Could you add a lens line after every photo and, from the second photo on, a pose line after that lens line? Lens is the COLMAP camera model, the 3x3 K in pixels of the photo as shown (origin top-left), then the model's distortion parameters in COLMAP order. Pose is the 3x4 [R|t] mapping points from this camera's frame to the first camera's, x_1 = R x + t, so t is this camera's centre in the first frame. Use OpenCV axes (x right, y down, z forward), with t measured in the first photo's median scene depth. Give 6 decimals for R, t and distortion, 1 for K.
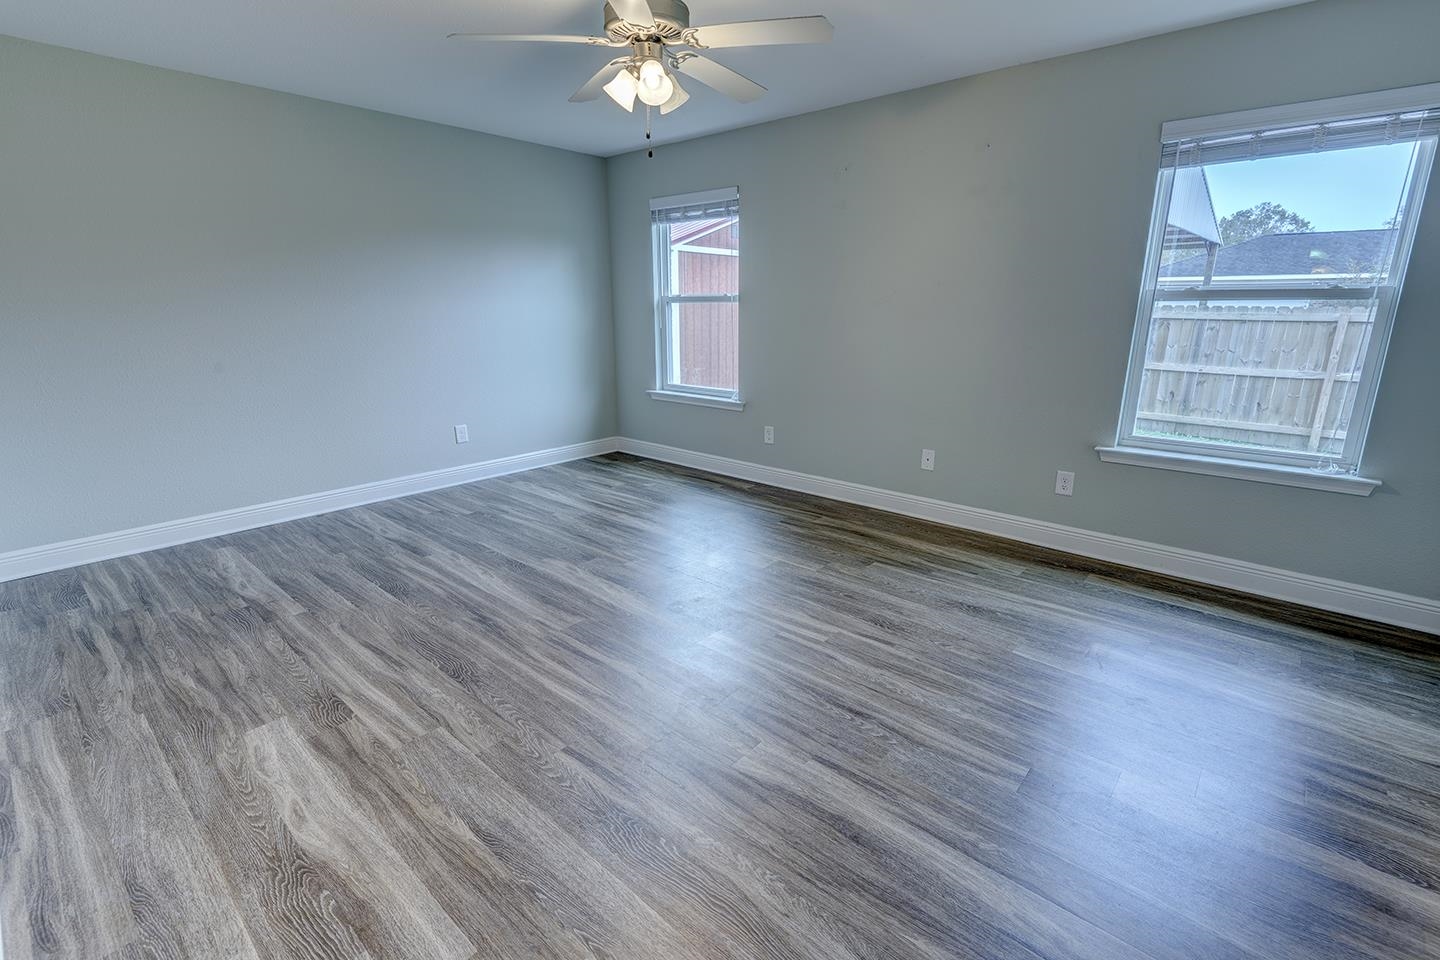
lens RADIAL K [[646.1, 0, 724.1], [0, 646.1, 478.0], [0, 0, 1]] dist [0.033927, -0.022000]
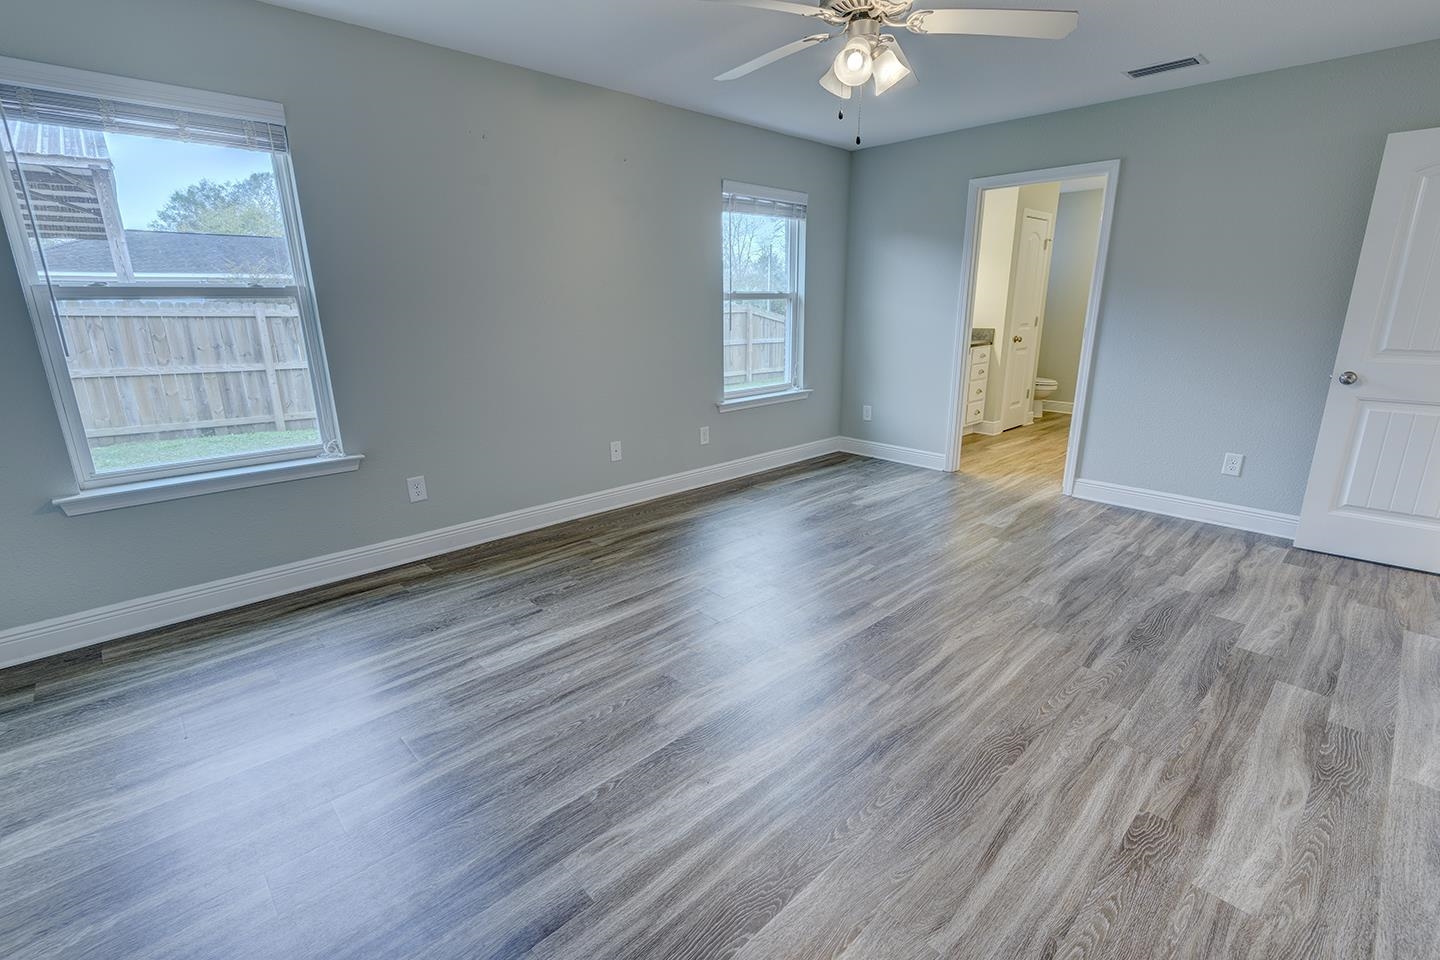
lens RADIAL K [[662.8, 0, 723.6], [0, 662.8, 480.6], [0, 0, 1]] dist [0.009464, -0.006541]
pose [[0.085094, -0.264976, 0.960493, -1.101650], [0.263923, 0.935550, 0.234713, -0.292161], [-0.960783, 0.233523, 0.149543, 1.094813]]
